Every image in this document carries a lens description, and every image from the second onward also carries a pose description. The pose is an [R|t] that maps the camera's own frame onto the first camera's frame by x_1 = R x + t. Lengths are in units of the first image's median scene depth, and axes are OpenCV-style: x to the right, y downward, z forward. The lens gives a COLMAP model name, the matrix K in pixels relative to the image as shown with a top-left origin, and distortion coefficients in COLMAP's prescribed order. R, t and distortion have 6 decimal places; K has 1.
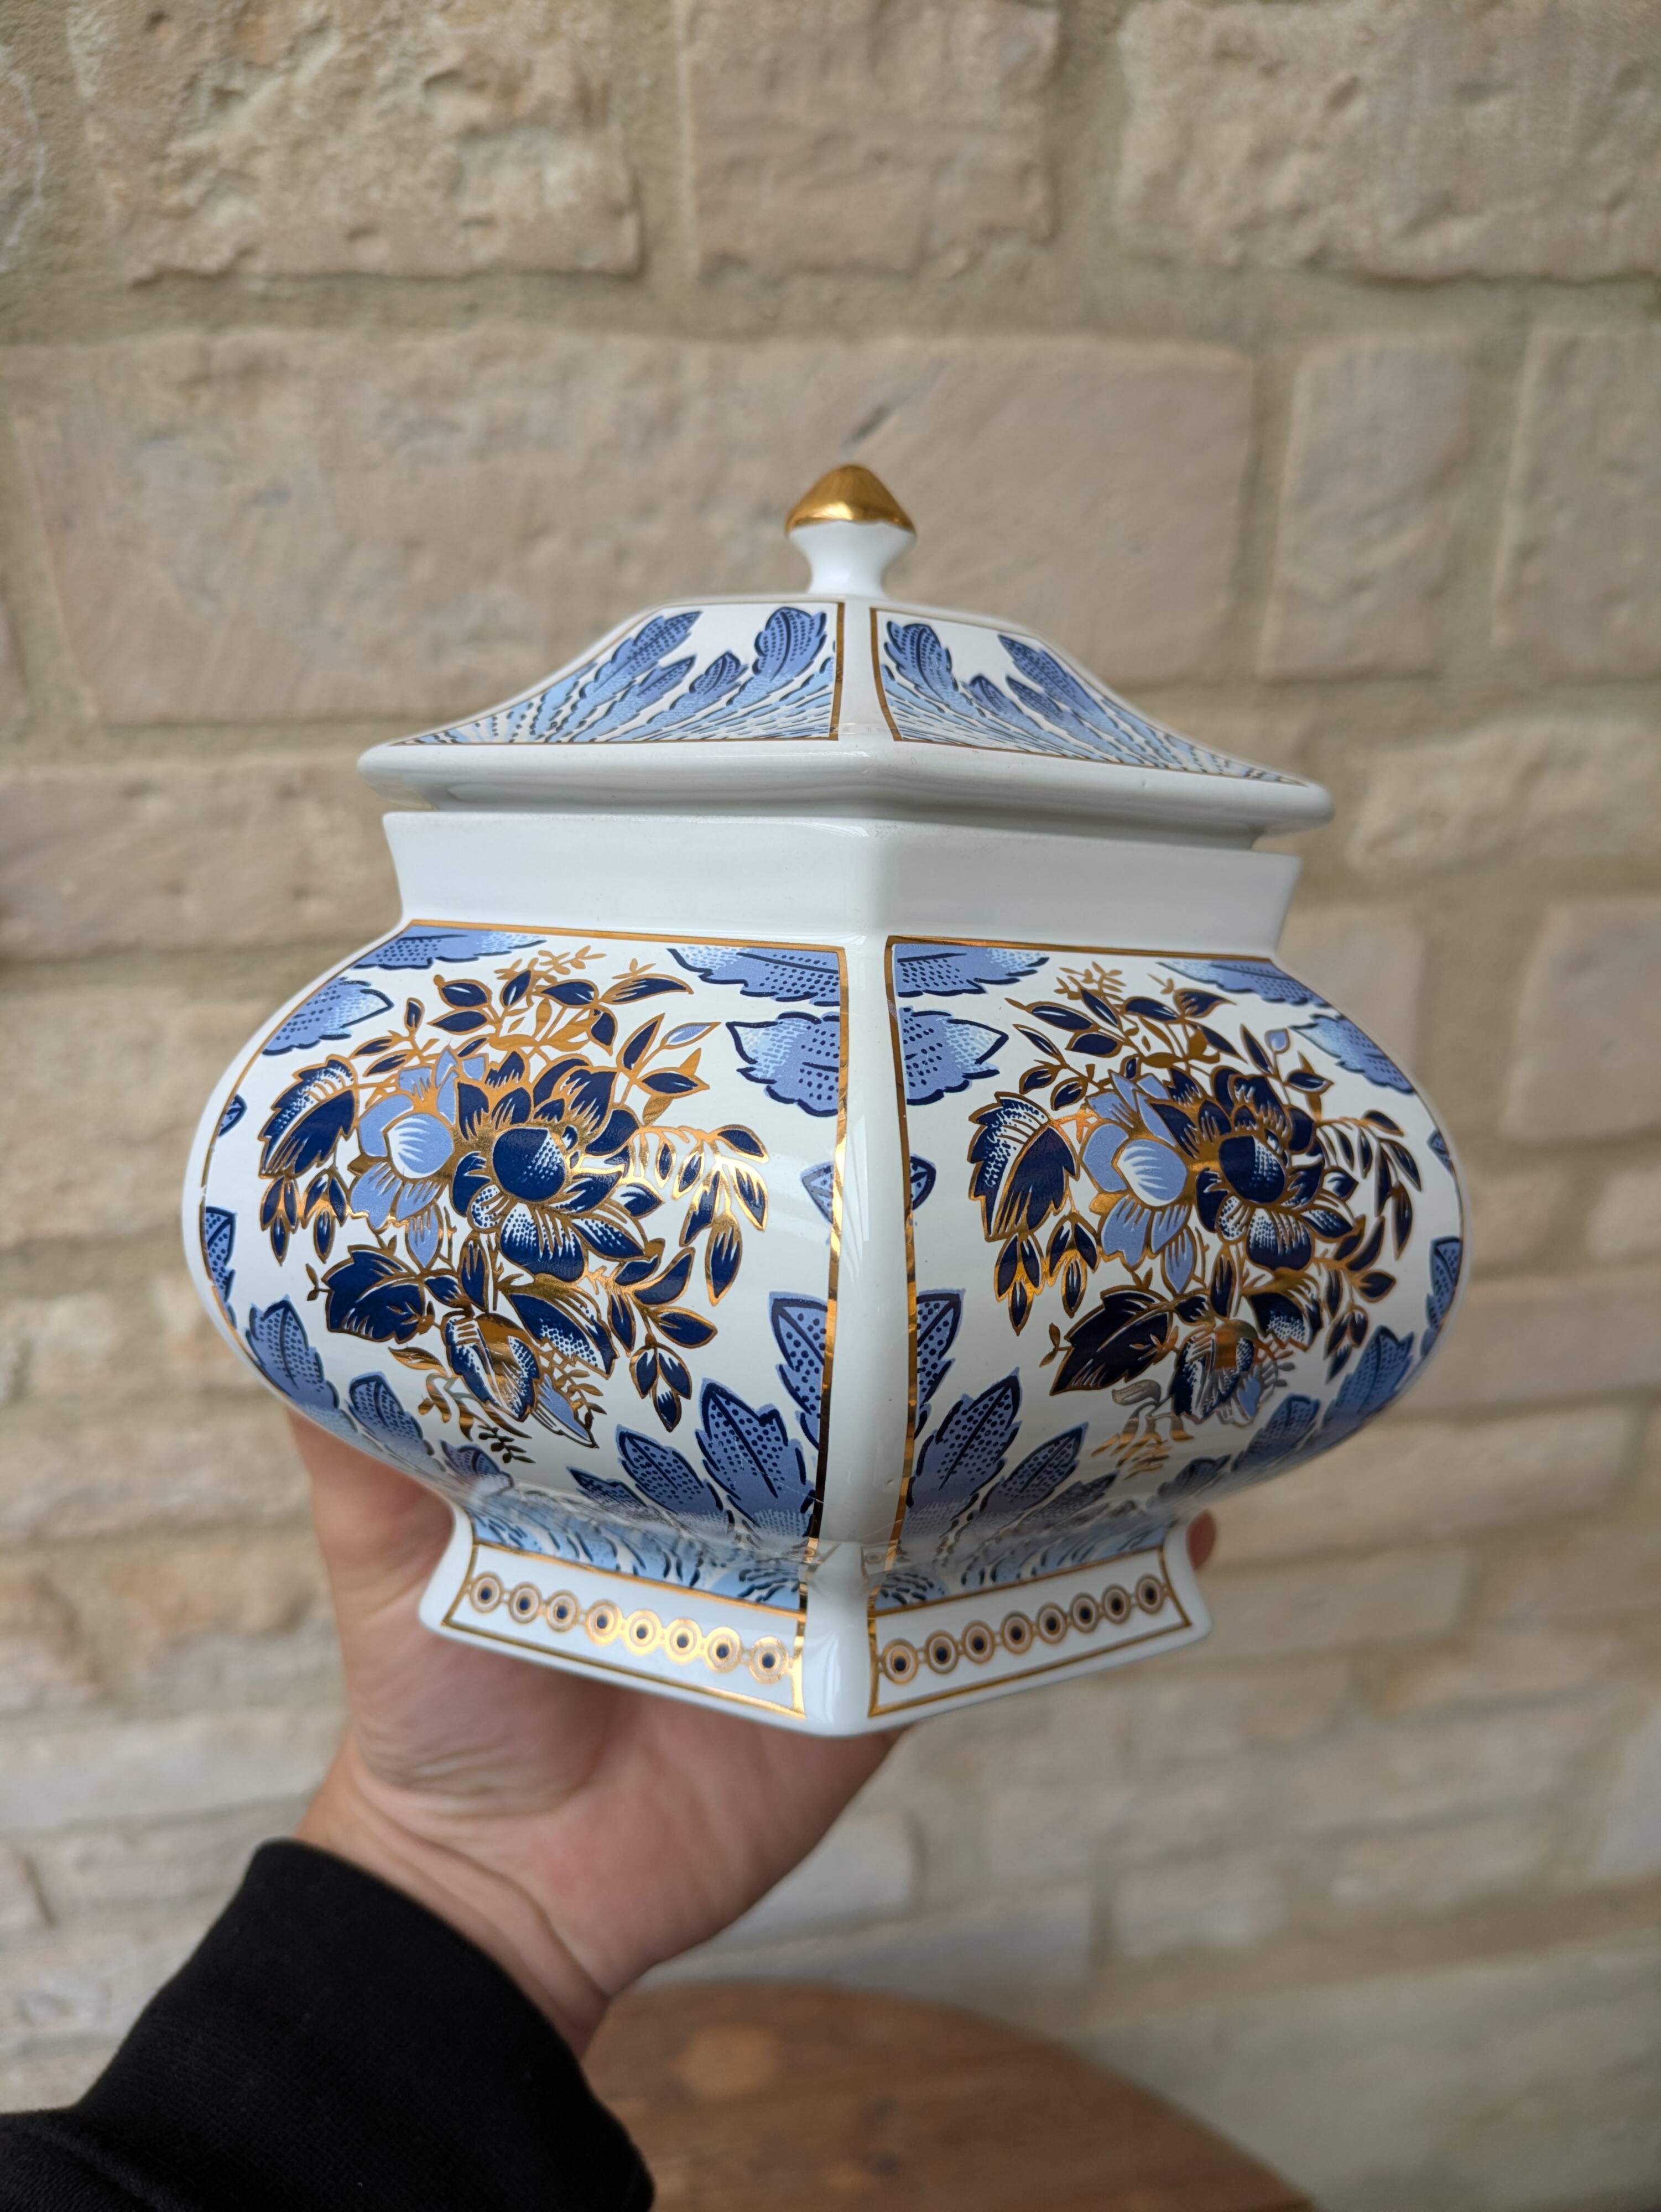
lens RADIAL K [[1668.3, 0, 898.7], [0, 1668.3, 1100.0], [0, 0, 1]] dist [-0.007220, -0.337859]
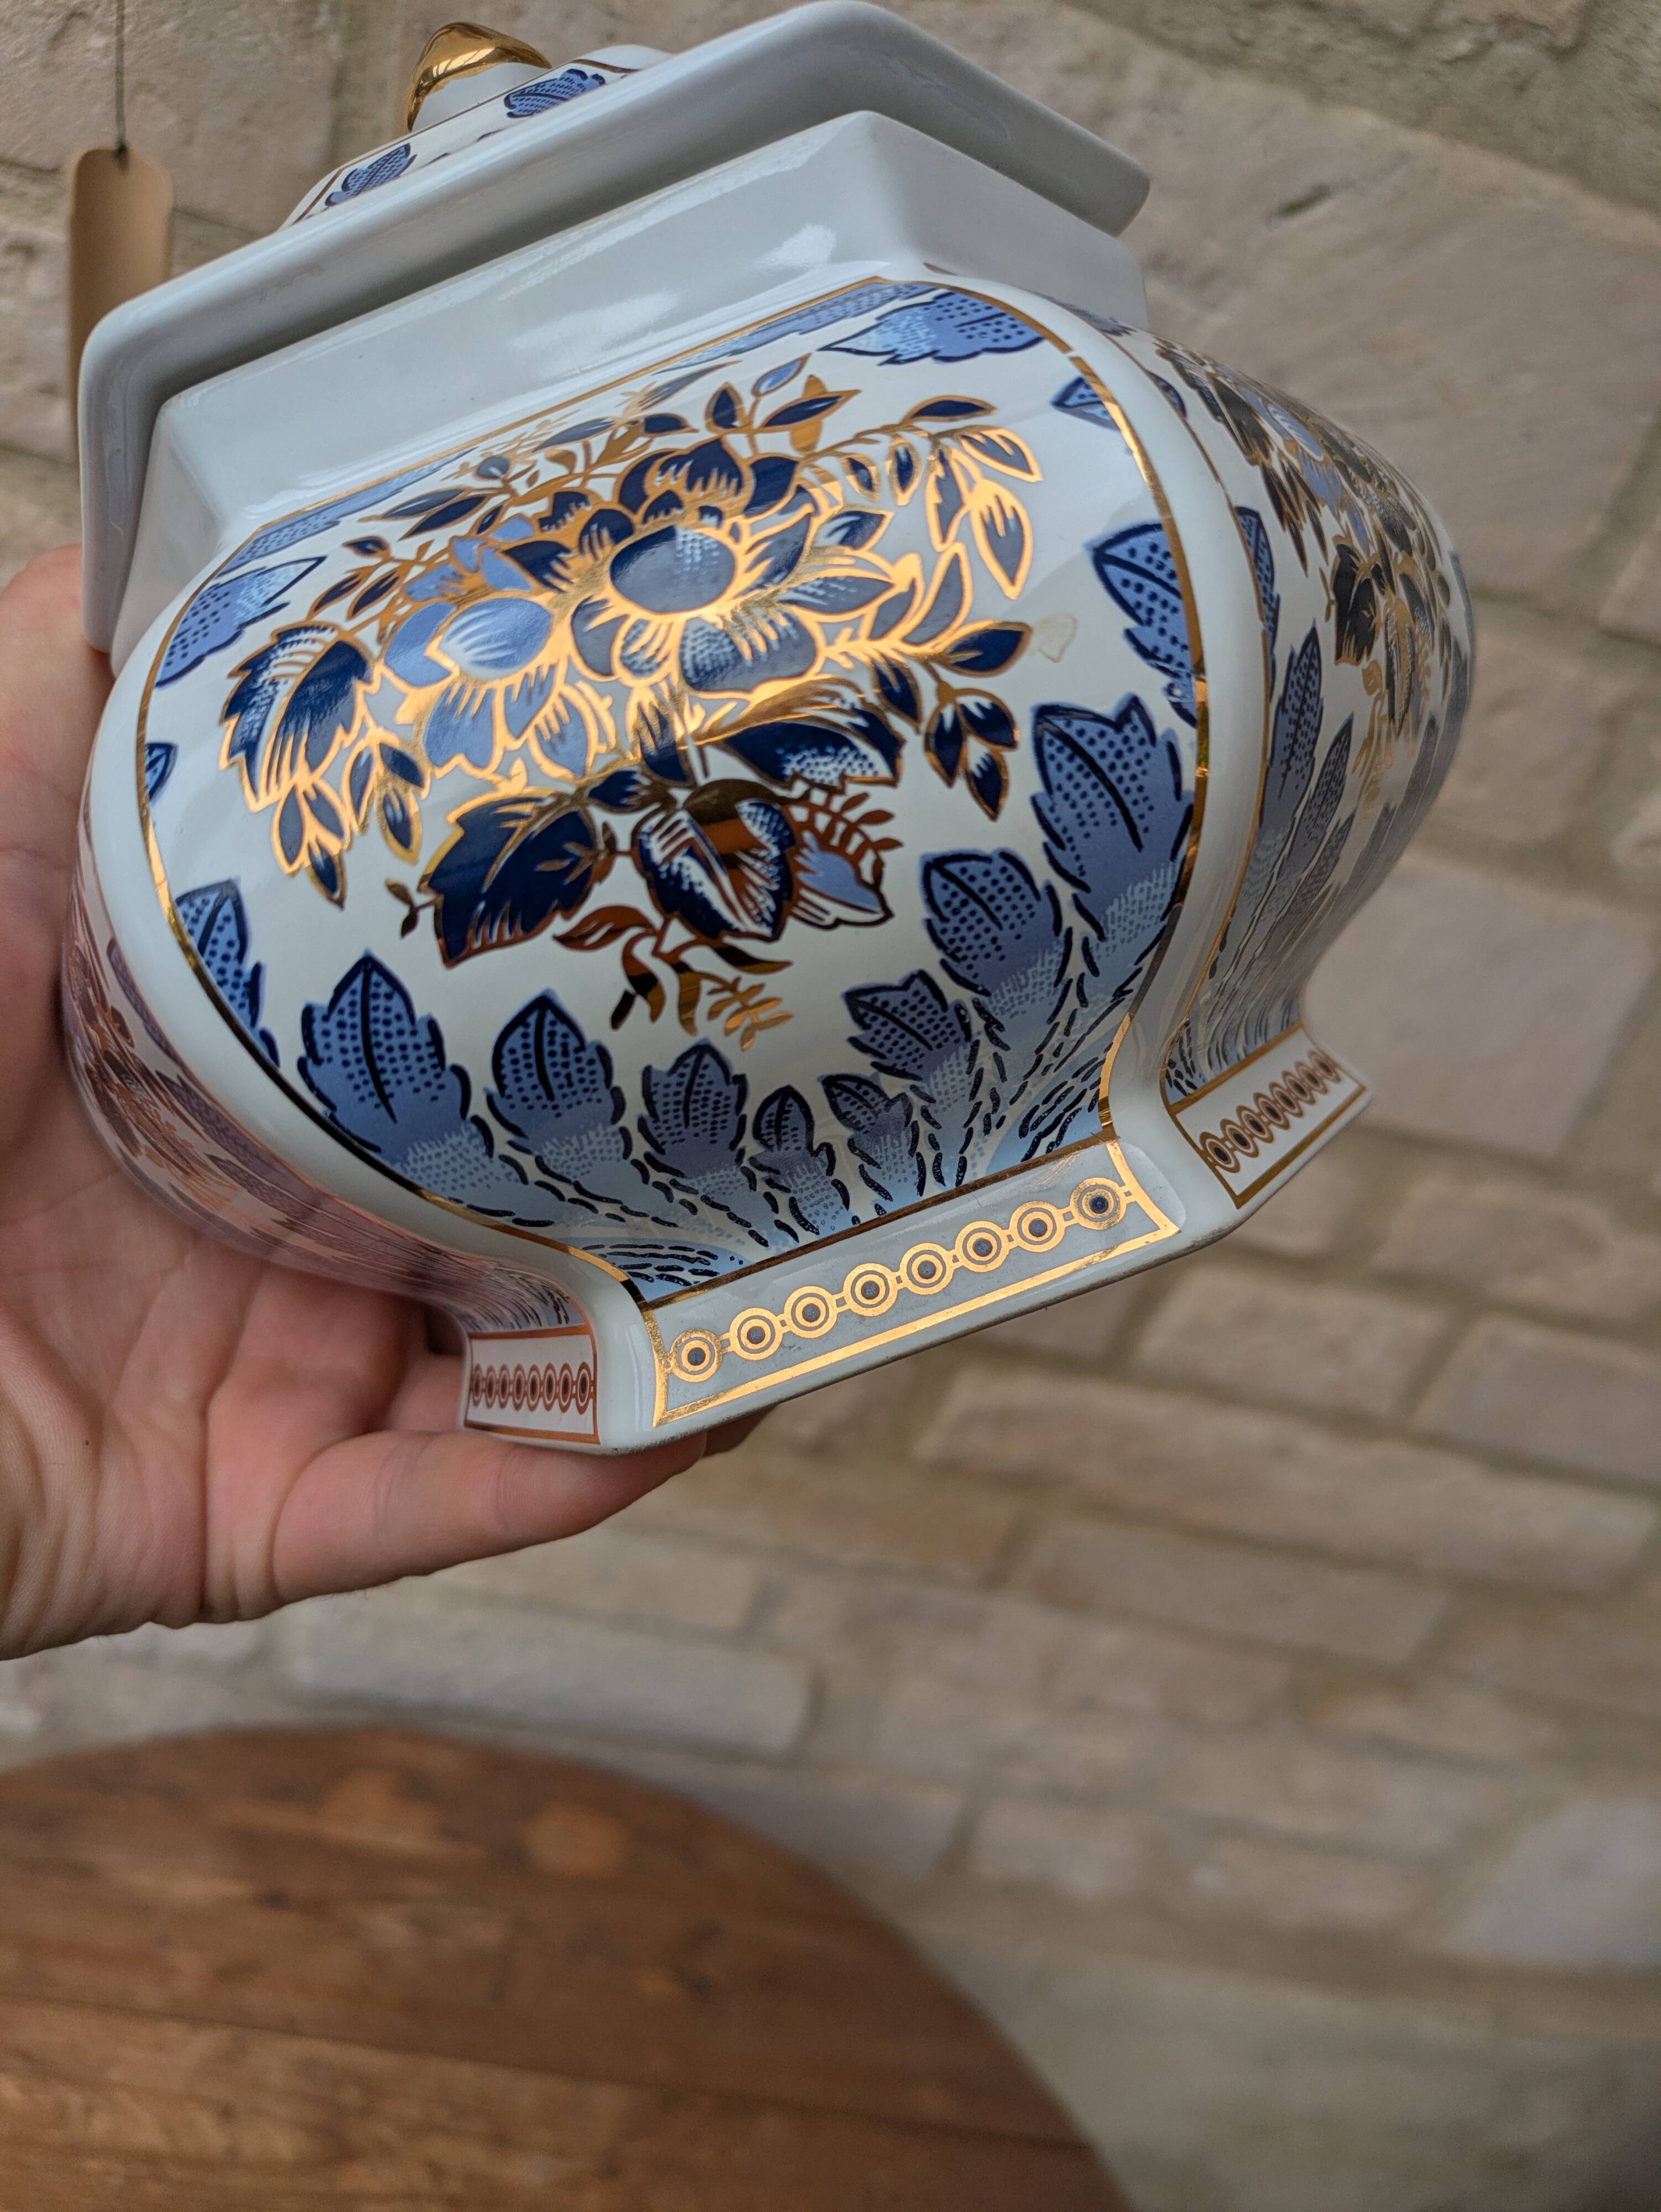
lens RADIAL K [[1700.7, 0, 894.6], [0, 1700.7, 1185.3], [0, 0, 1]] dist [-0.007695, -0.090425]
pose [[0.840437, -0.394757, 0.371257, -0.520740], [0.423992, 0.905660, 0.003170, 0.321040], [-0.337484, 0.154746, 0.928525, 0.303843]]
